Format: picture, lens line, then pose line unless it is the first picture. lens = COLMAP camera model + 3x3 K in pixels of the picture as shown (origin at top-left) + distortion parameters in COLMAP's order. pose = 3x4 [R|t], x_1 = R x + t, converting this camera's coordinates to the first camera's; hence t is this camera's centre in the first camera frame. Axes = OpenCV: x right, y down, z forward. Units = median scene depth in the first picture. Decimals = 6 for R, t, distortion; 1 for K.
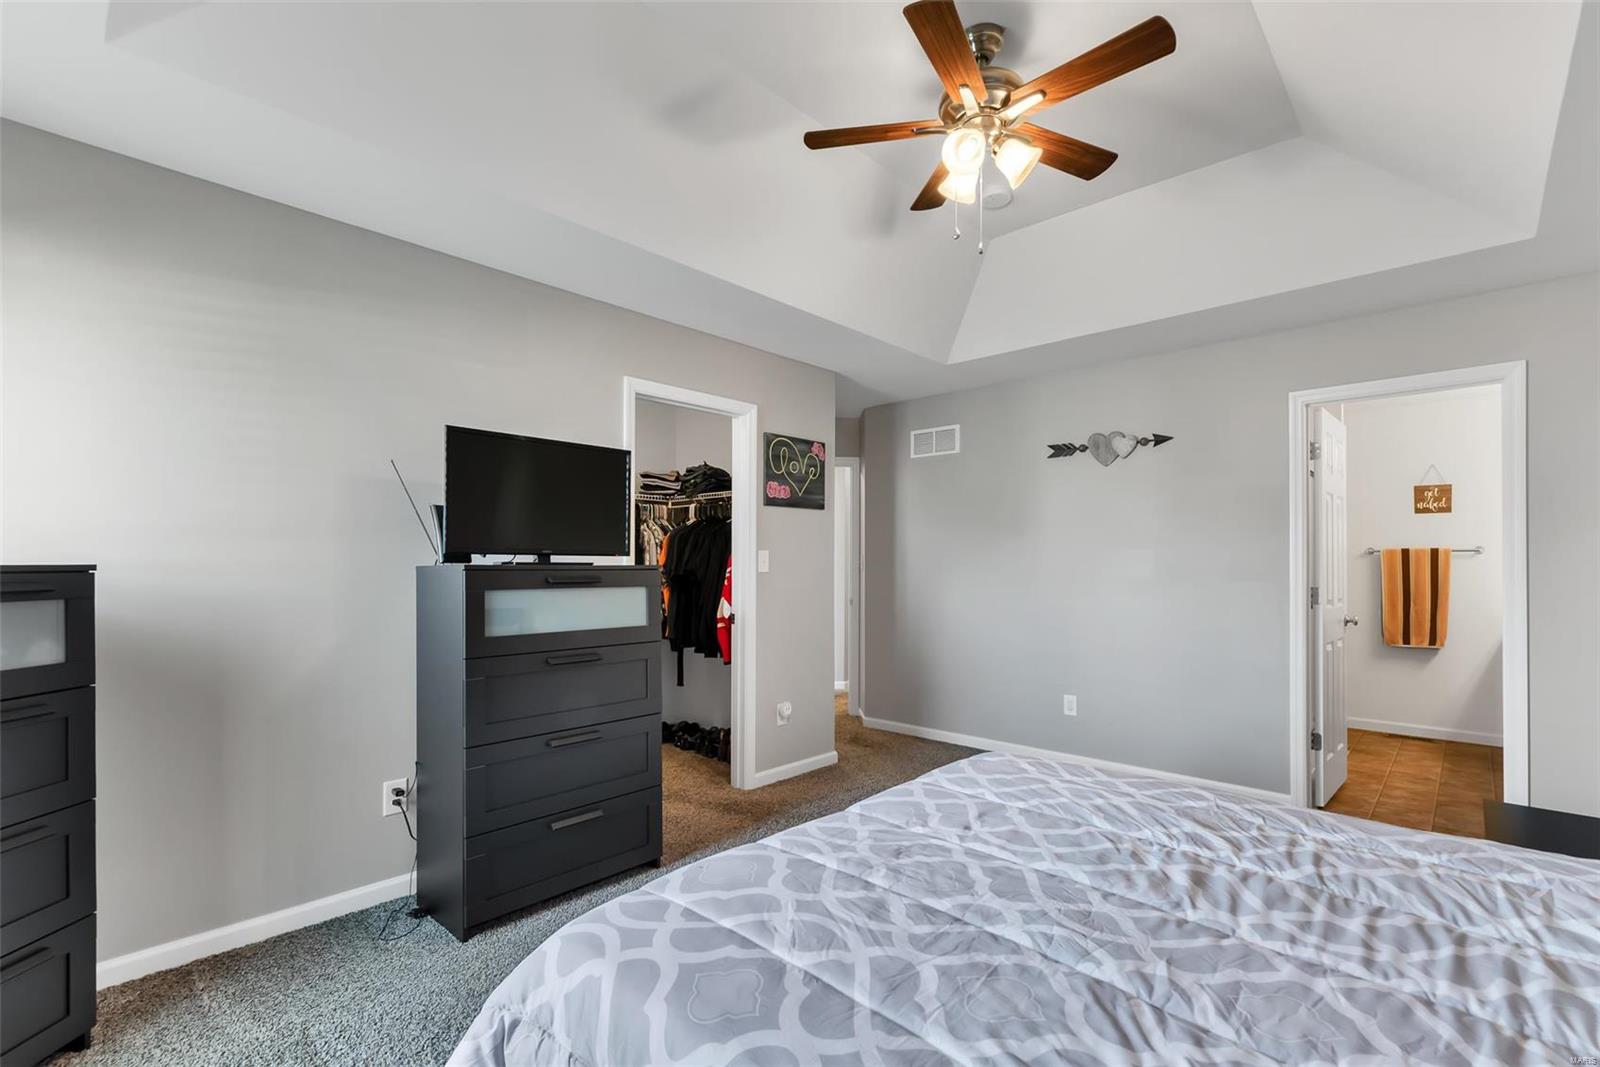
lens RADIAL K [[691.5, 0, 801.0], [0, 691.5, 542.6], [0, 0, 1]] dist [0.006899, -0.001229]
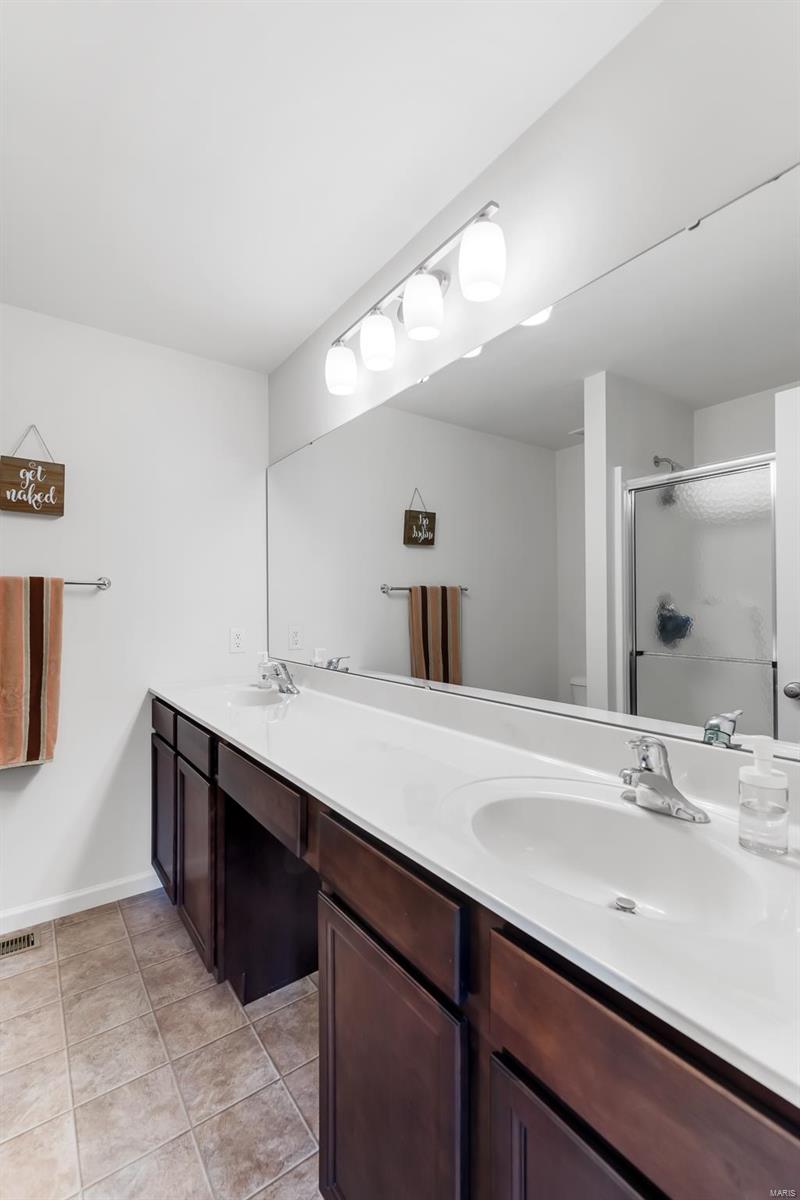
lens RADIAL K [[518.6, 0, 400.6], [0, 518.6, 601.3], [0, 0, 1]] dist [0.006899, -0.001229]
pose [[0.230320, -0.001112, 0.973114, 0.586142], [-0.001764, 0.999997, 0.001560, 0.024911], [-0.973113, -0.002076, 0.230318, 0.634731]]
